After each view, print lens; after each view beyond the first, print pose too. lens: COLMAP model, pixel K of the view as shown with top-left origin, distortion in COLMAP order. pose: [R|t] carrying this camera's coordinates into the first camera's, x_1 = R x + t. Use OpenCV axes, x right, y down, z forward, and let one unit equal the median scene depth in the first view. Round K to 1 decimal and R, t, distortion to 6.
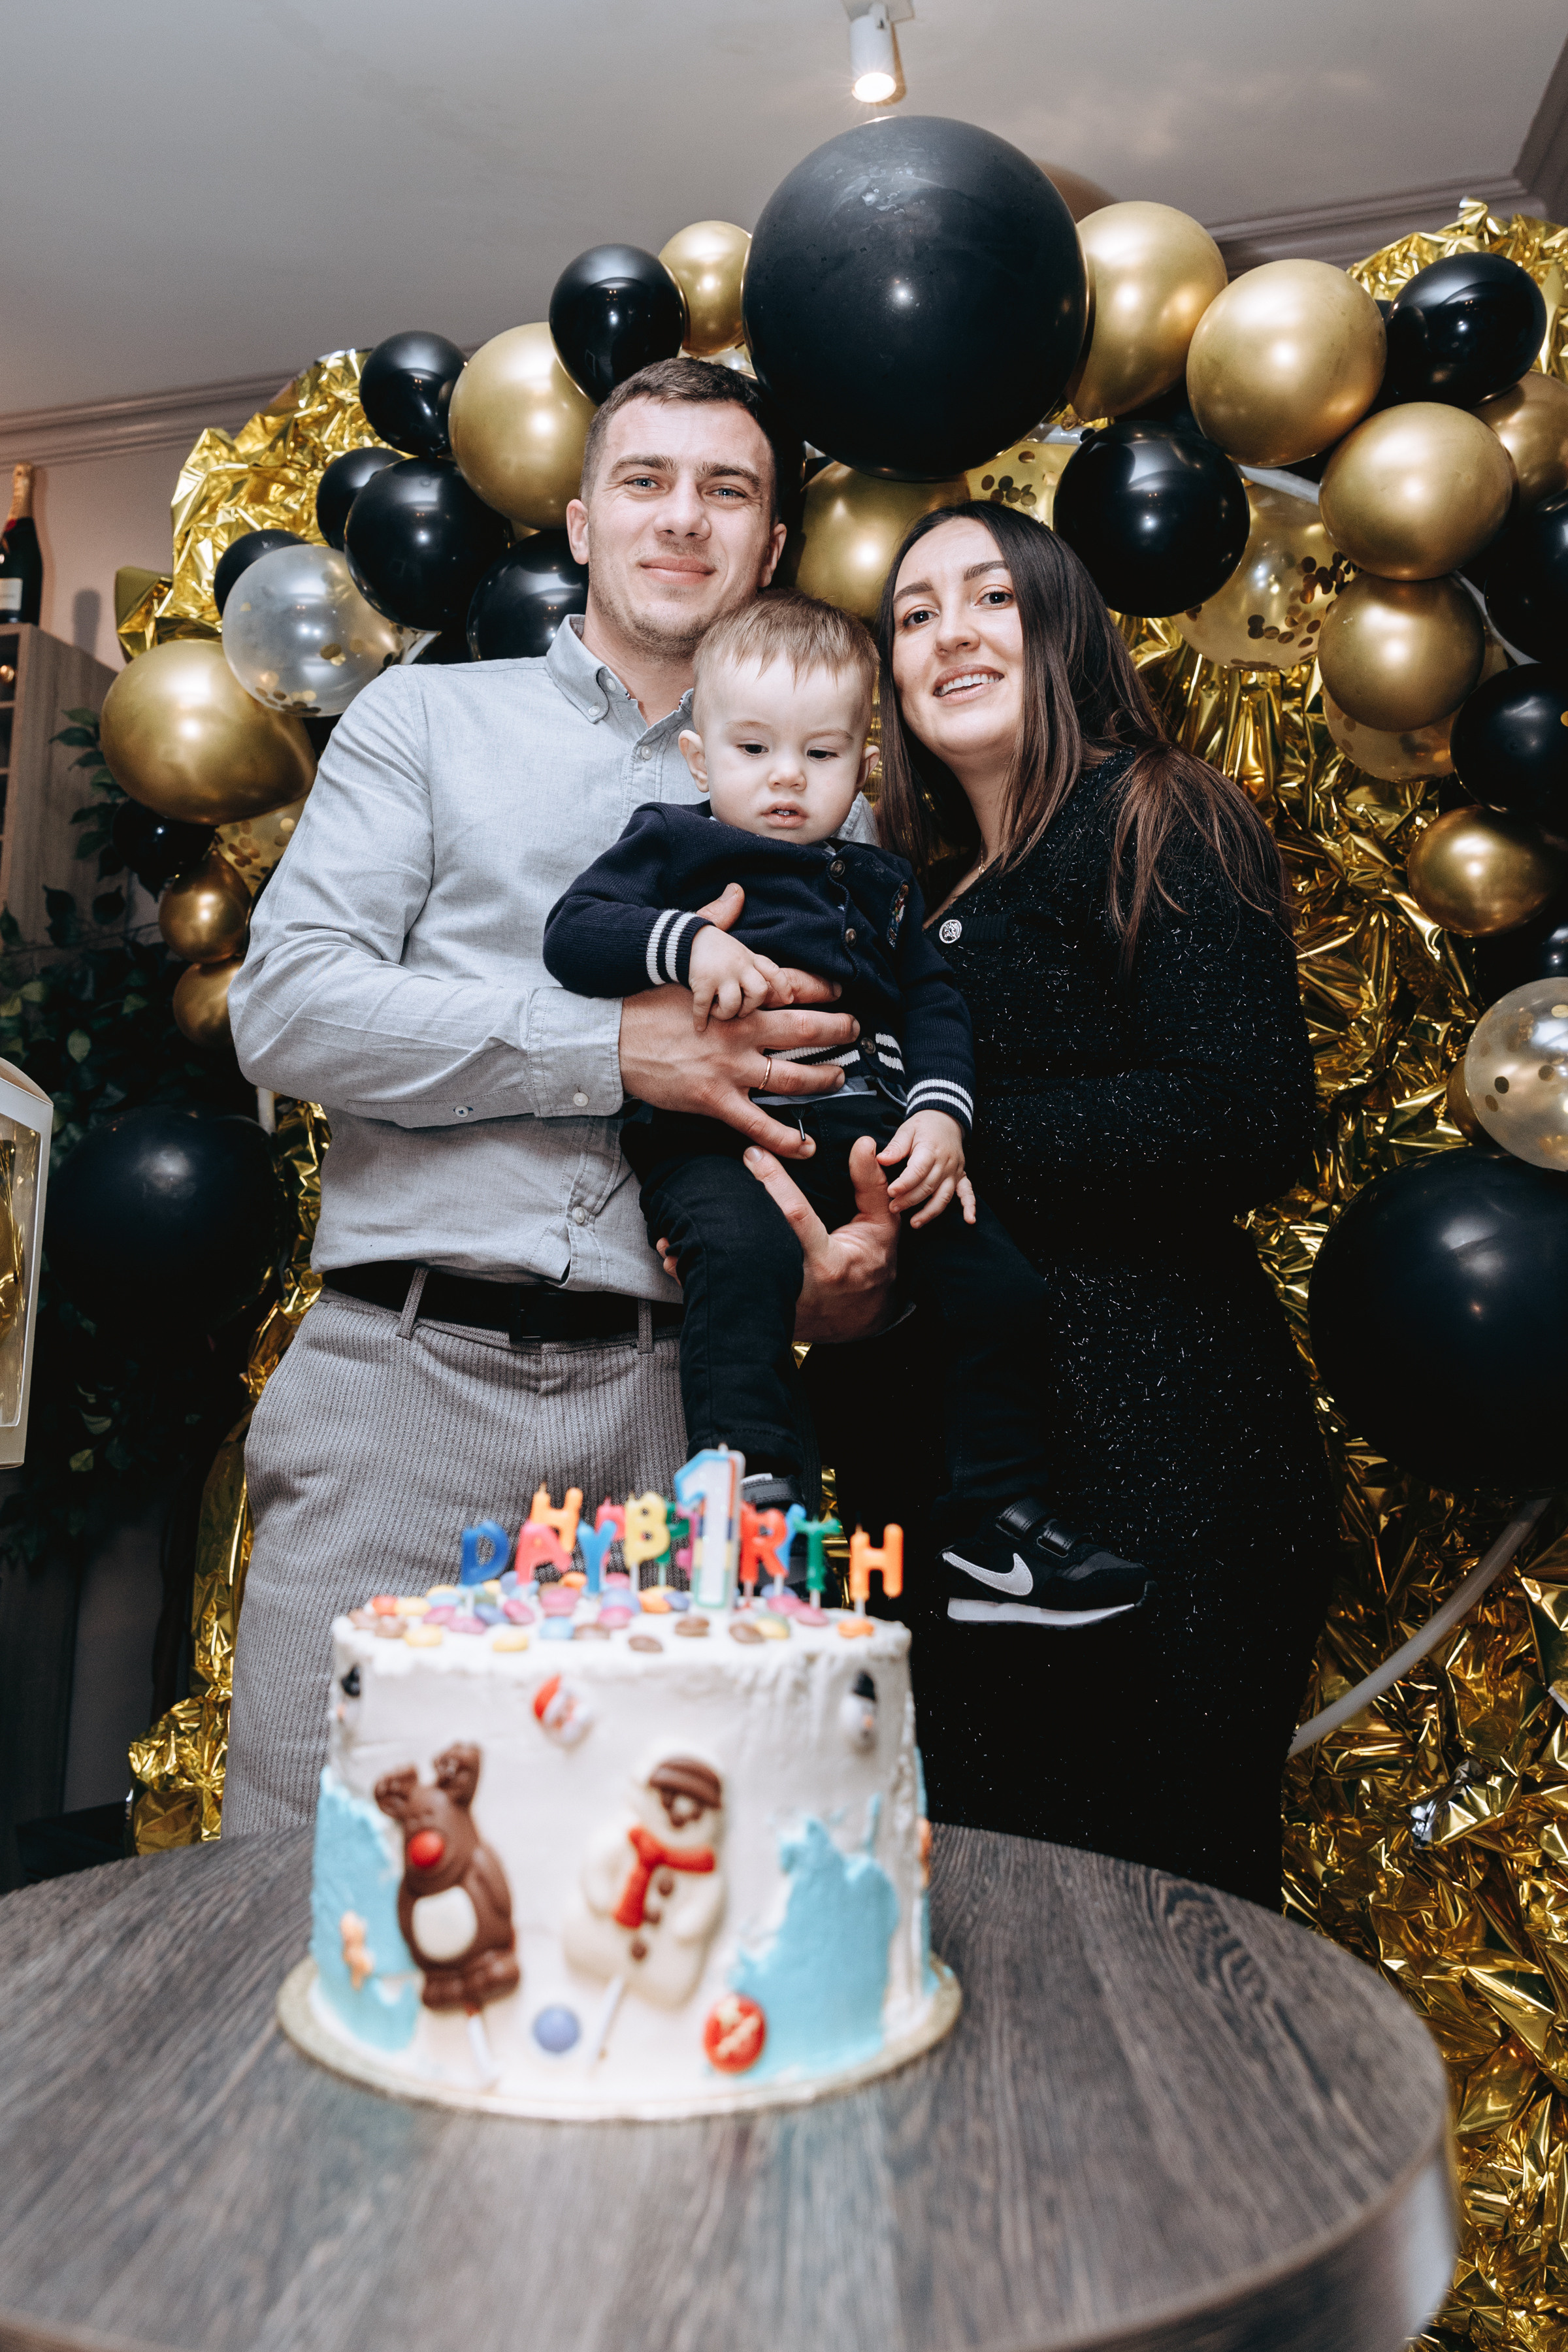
lens RADIAL K [[1978.4, 0, 670.7], [0, 1978.4, 847.2], [0, 0, 1]] dist [0.008725, -0.004176]
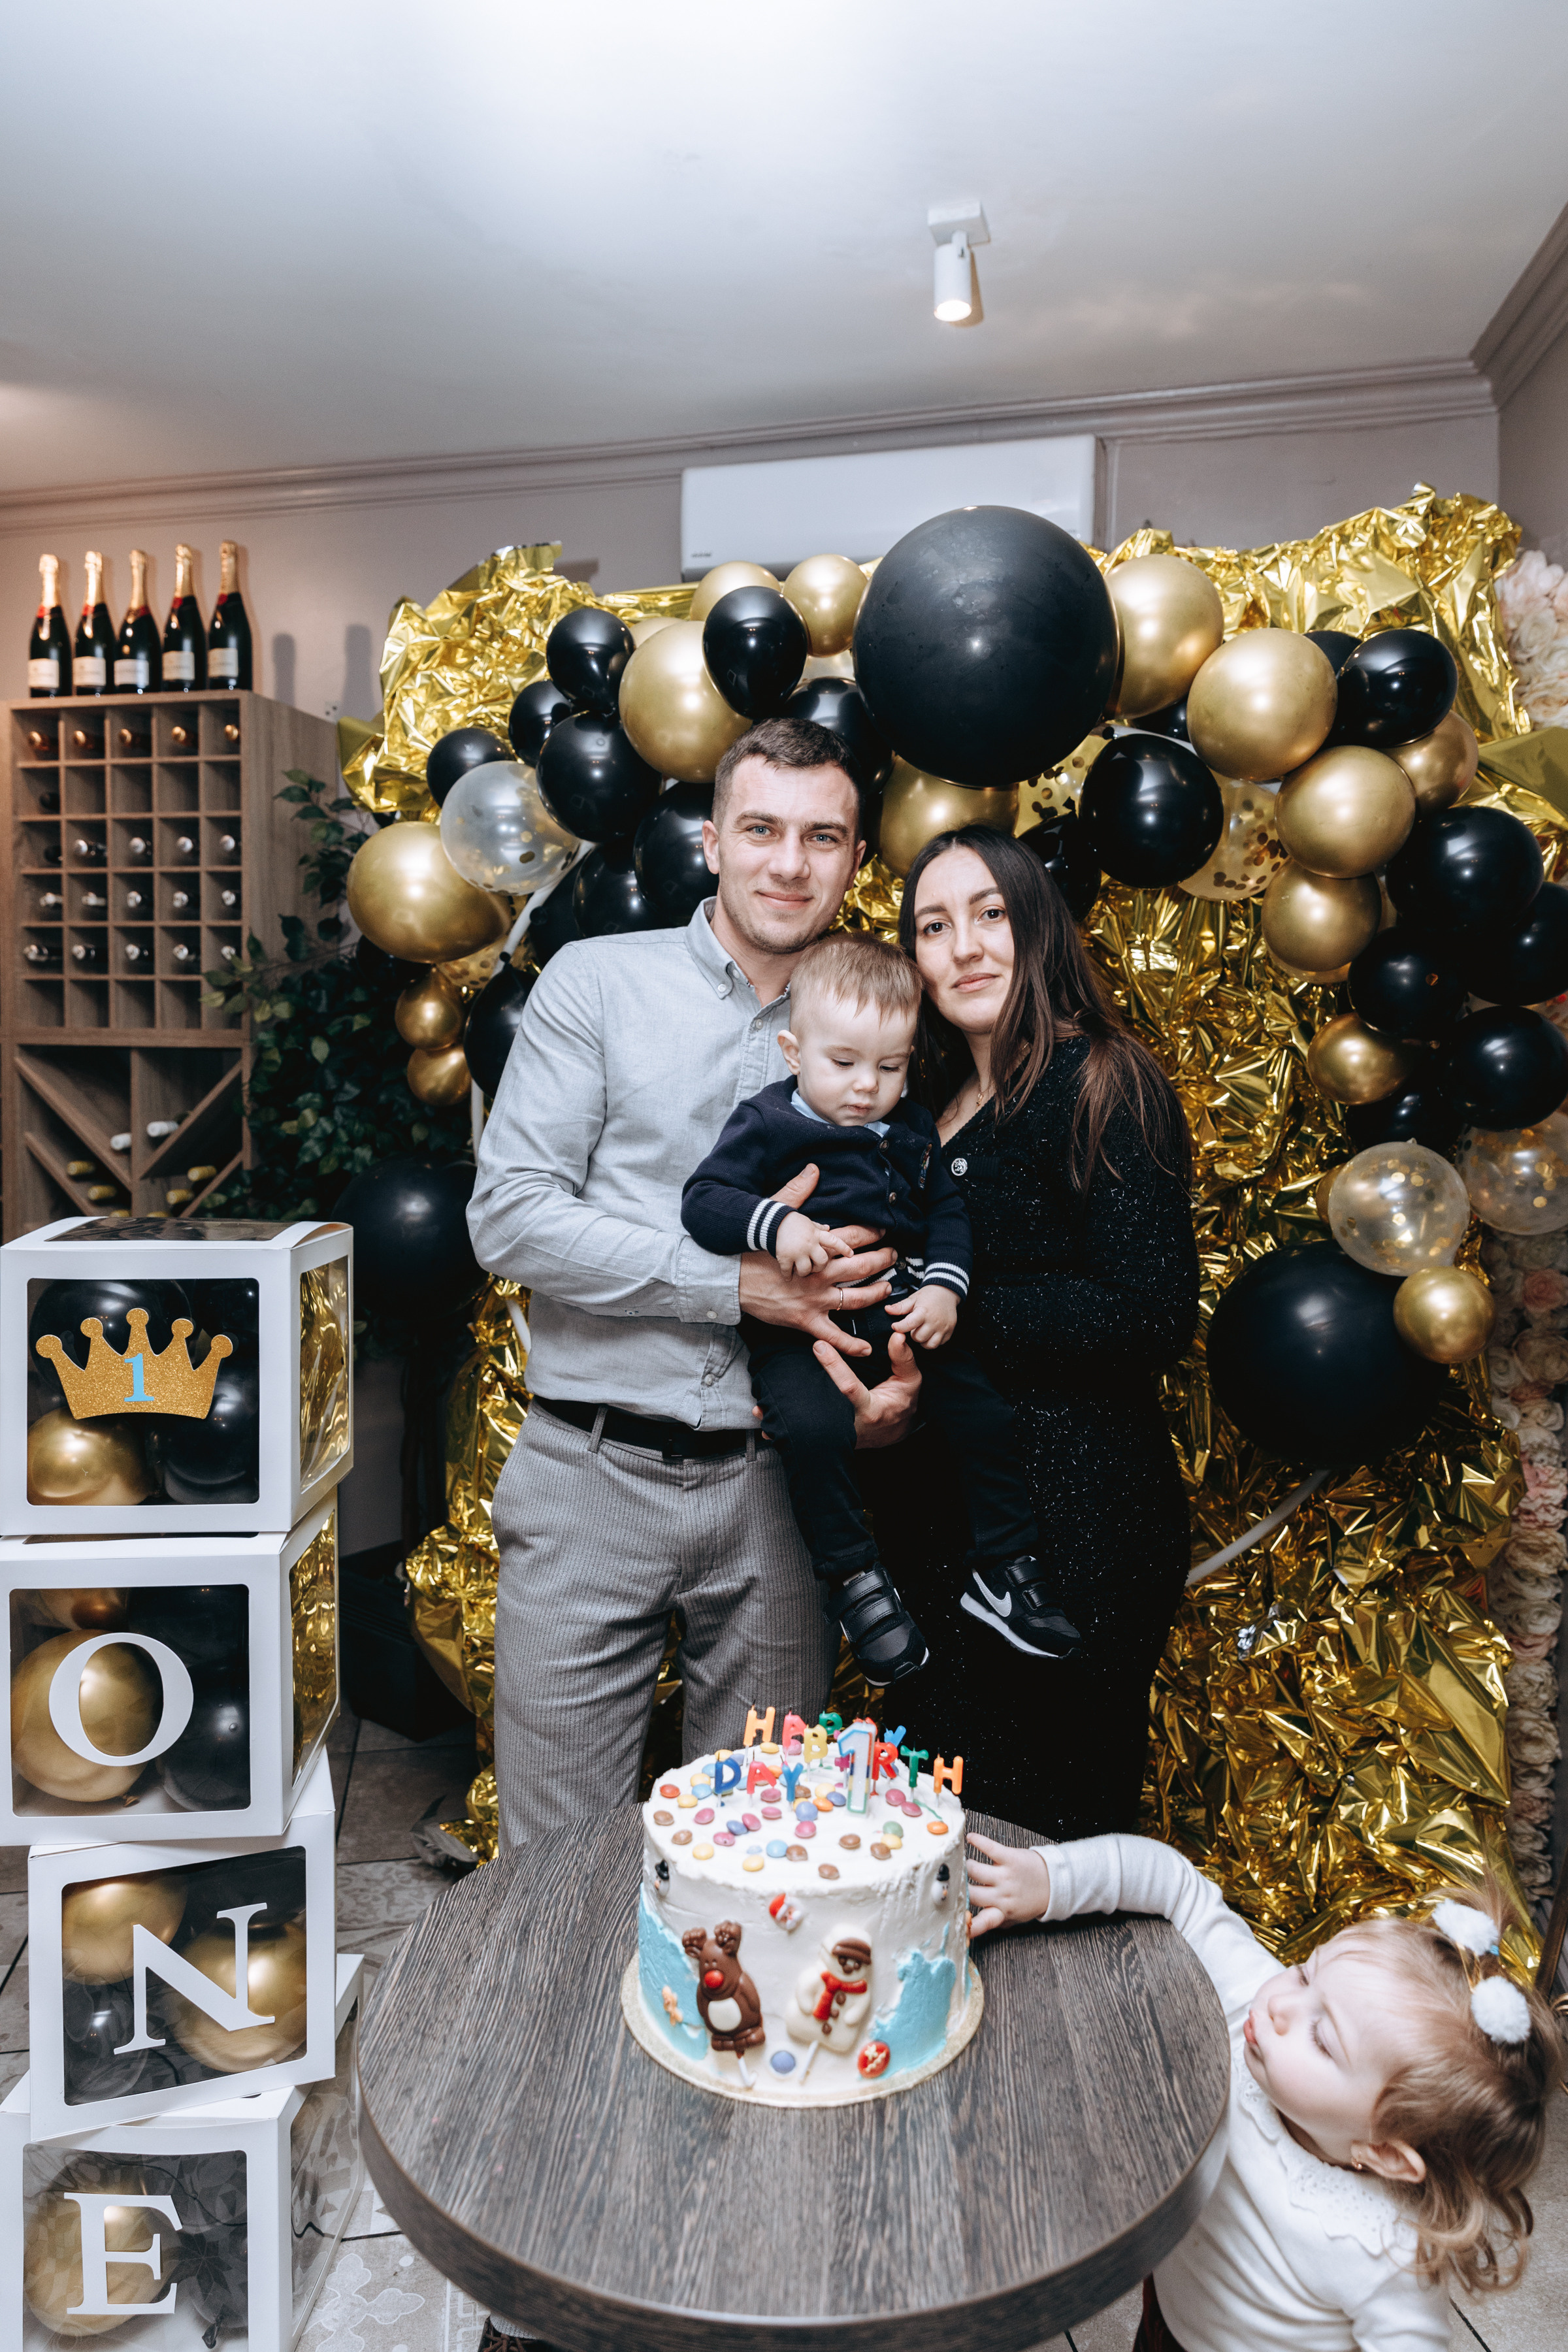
lens RADIAL K [[1575.9, 0, 807.2], [0, 1575.9, 1149.8], [0, 0, 1]] dist [0.008725, -0.003504]
pose [[0.998531, 0.008481, 0.053521, -0.103876], [-0.024148, 0.953828, 0.299382, -0.602114], [-0.048510, -0.300235, 0.952631, -0.174946]]
